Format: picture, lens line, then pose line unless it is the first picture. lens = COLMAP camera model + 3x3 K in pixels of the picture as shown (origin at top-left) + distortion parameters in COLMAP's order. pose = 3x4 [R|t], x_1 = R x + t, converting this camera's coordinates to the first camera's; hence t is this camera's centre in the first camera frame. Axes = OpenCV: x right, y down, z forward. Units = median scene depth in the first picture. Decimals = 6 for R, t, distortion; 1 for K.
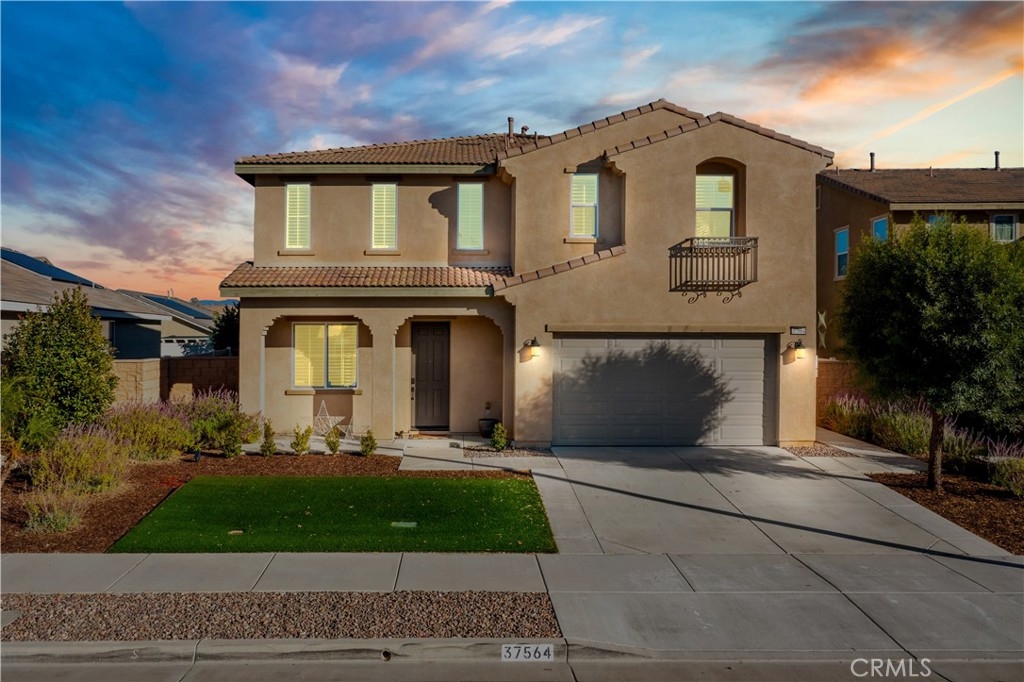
lens RADIAL K [[797.3, 0, 512.0], [0, 797.3, 341.0], [0, 0, 1]] dist [-0.010773, 0.000153]
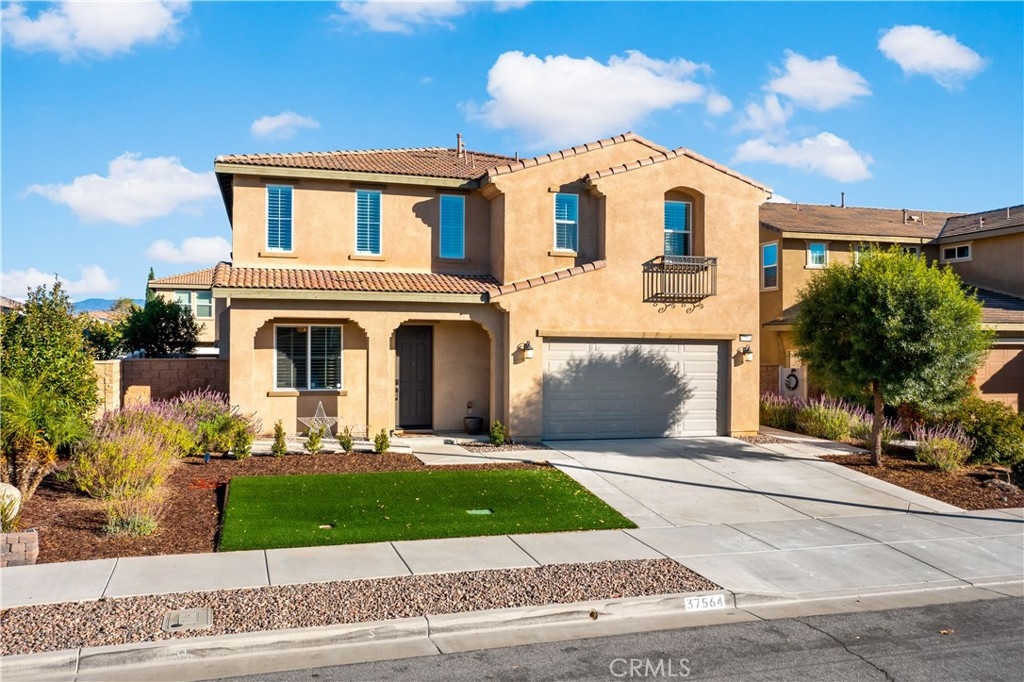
lens RADIAL K [[779.6, 0, 512.5], [0, 779.6, 348.6], [0, 0, 1]] dist [-0.011523, -0.002198]
pose [[0.966365, 0.007296, 0.257069, -0.268250], [-0.007861, 0.999968, 0.001171, 0.004338], [-0.257052, -0.003153, 0.966392, -0.027233]]
